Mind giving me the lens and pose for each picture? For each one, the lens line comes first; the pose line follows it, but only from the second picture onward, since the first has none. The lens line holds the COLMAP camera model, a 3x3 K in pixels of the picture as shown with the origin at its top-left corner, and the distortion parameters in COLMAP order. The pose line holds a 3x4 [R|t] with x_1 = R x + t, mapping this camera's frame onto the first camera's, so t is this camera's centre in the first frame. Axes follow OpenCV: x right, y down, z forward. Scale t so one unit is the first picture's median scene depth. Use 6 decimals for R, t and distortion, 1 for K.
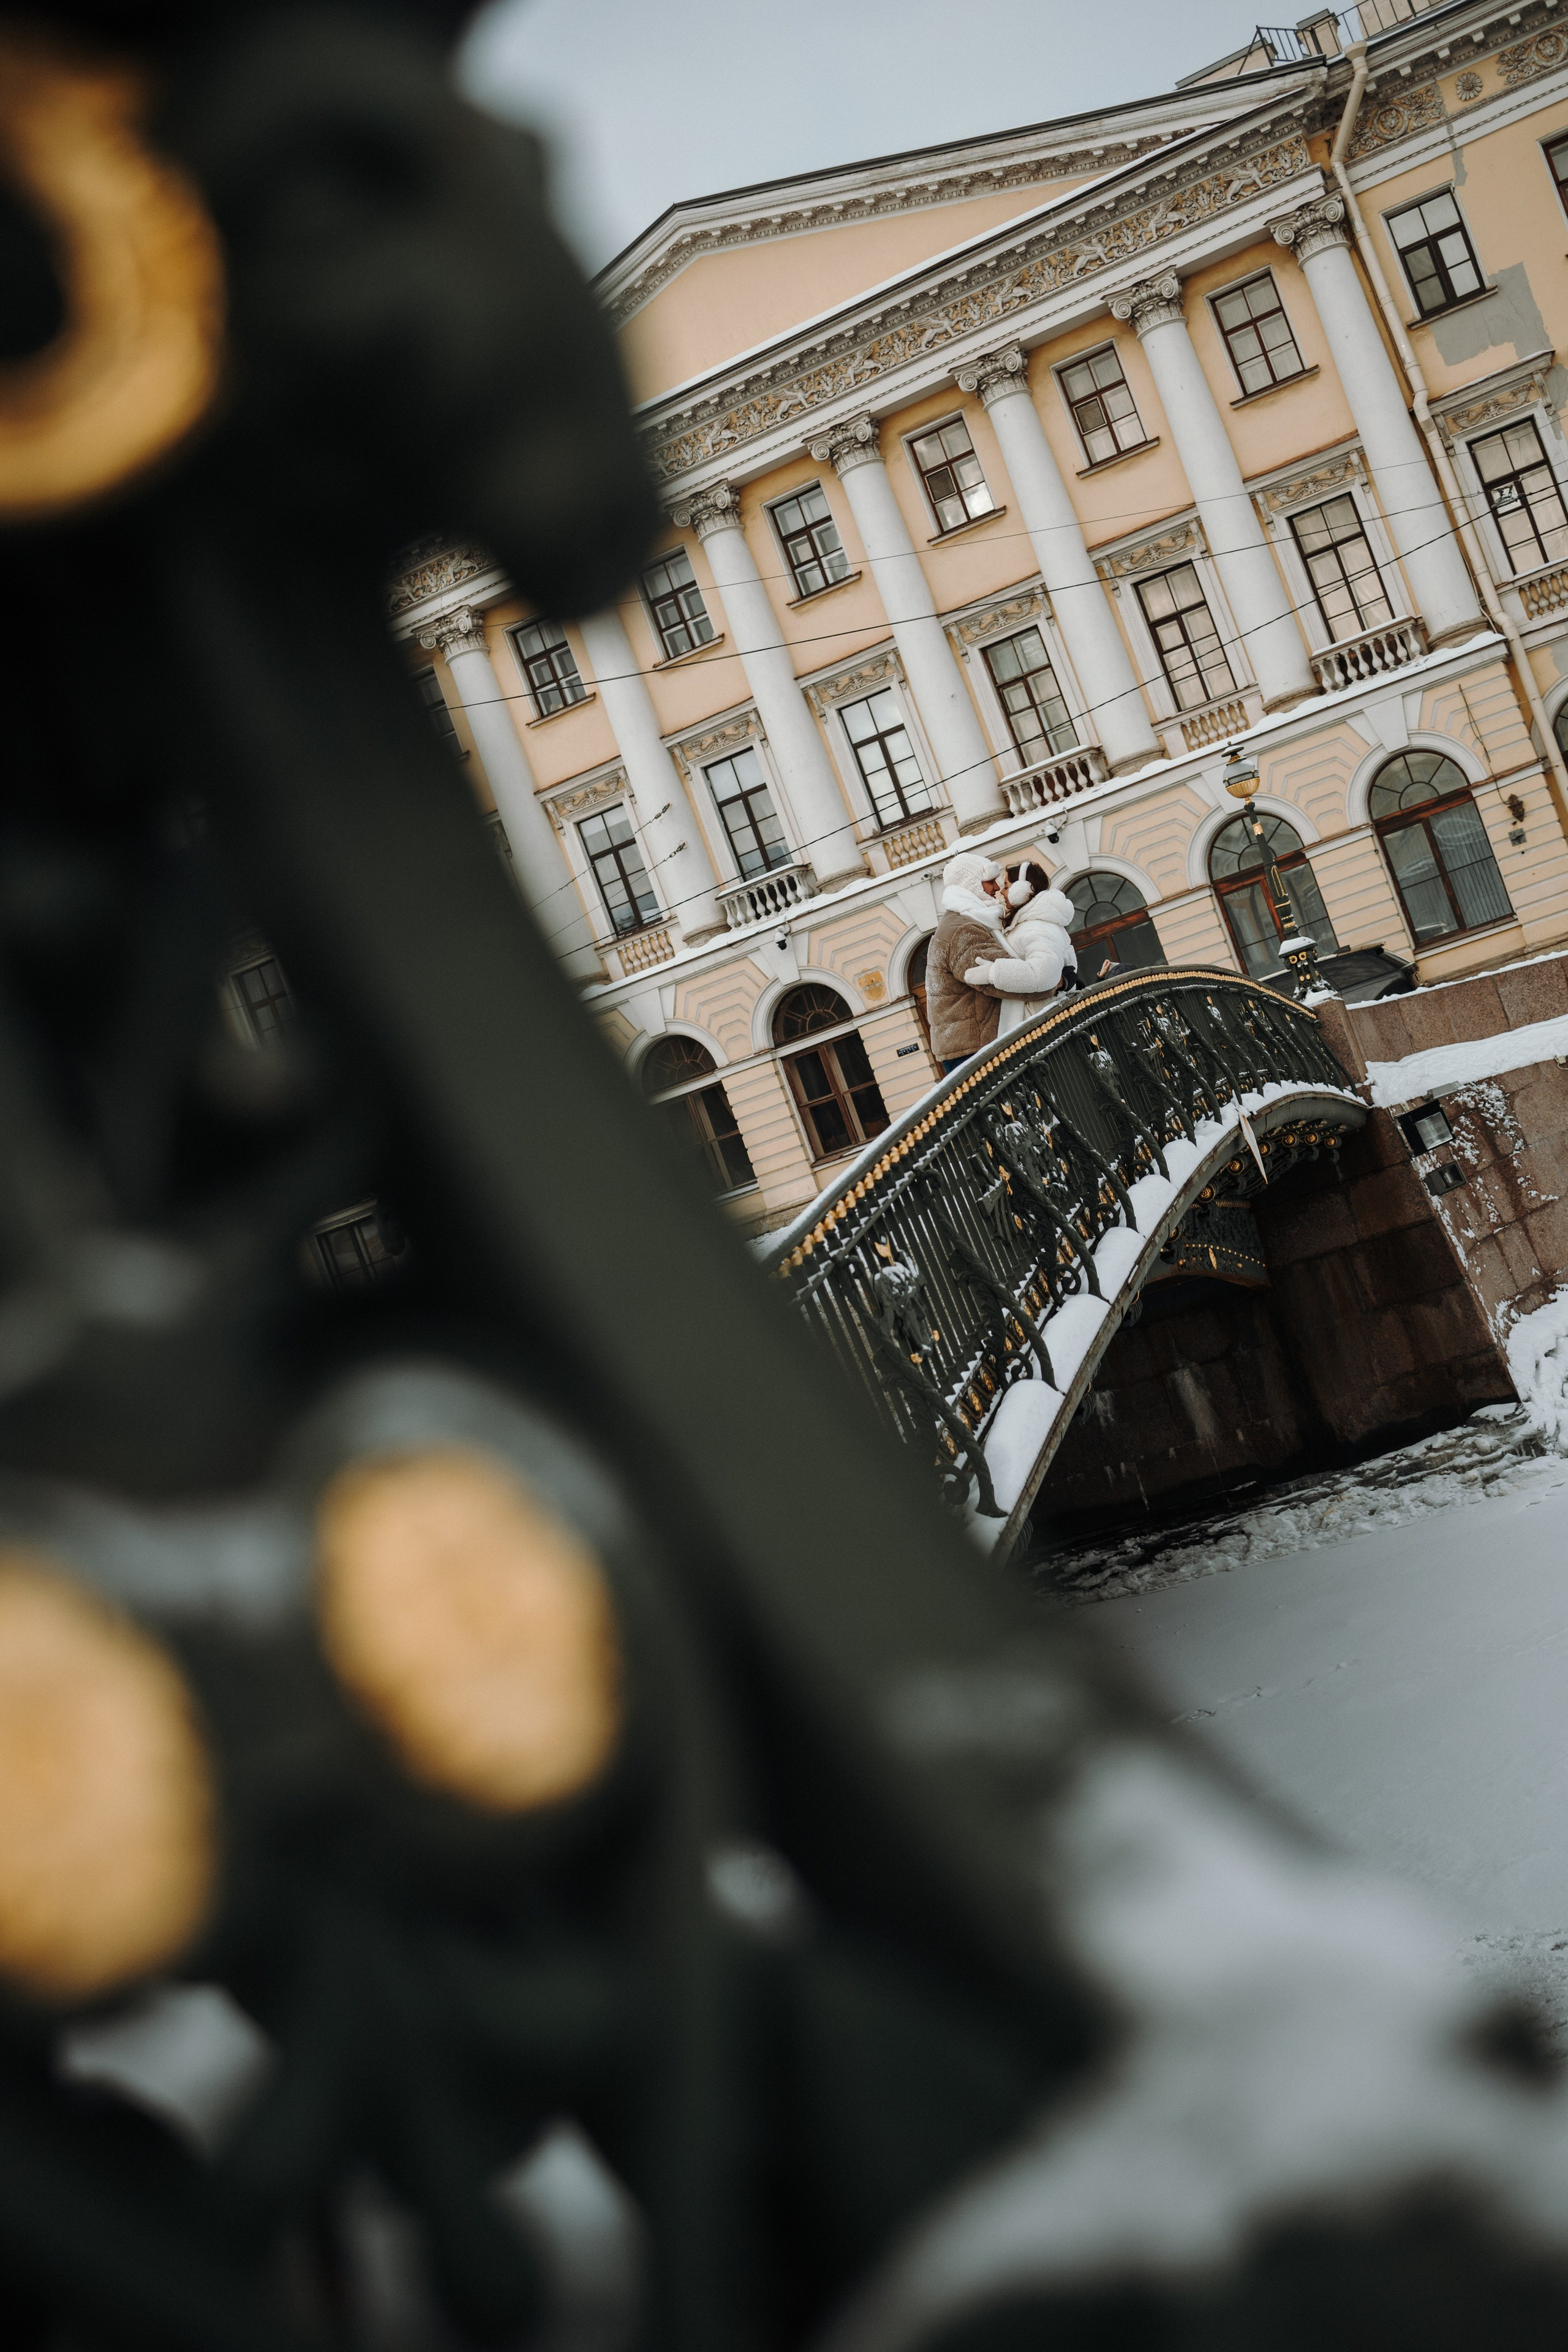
lens RADIAL K [[2098.4, 0, 784.0], [0, 2098.4, 1176.0], [0, 0, 1]] dist [-0.044954, -0.001713]
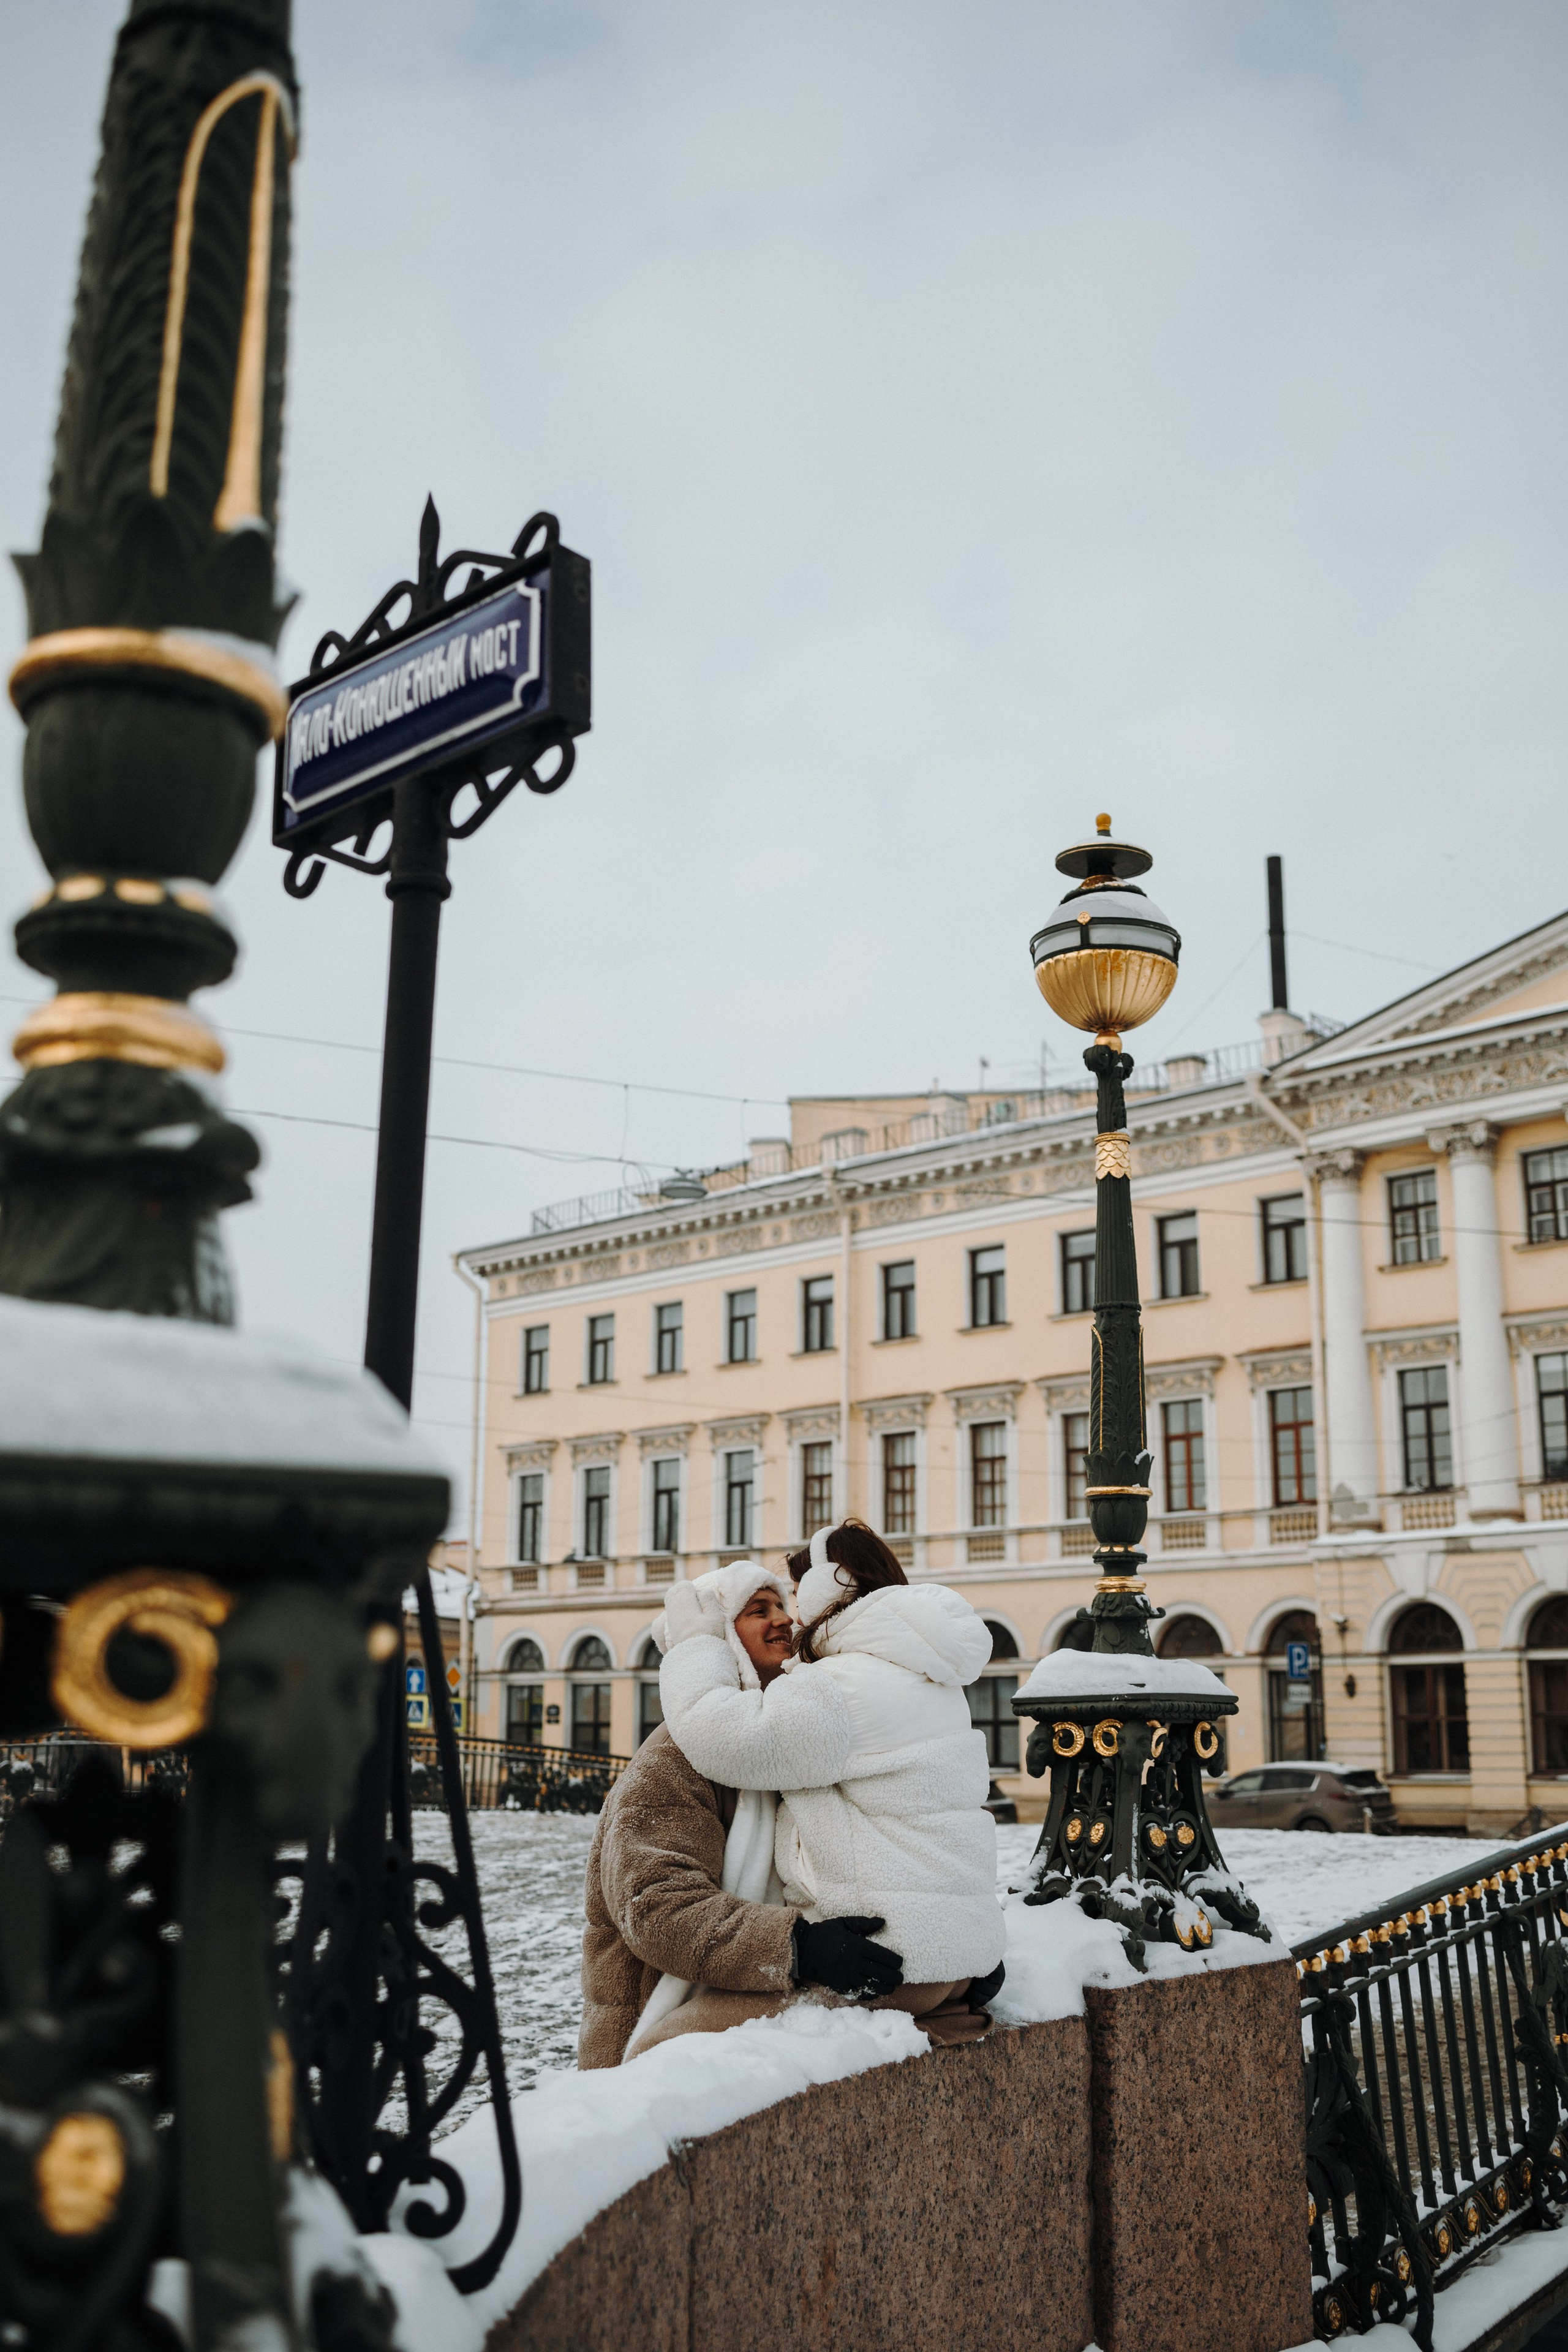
lens RADIAL K [[2117.1, 0, 784.0], [0, 2117.1, 1176.0], [0, 0, 1]] dist [-0.194320, -0.001055]
pose [[0.863187, 0.247589, -0.440009, 0.129585], [-0.336348, 0.931949, -0.135432, -0.045562], [0.376535, 0.264899, 0.887722, -0.049414]]
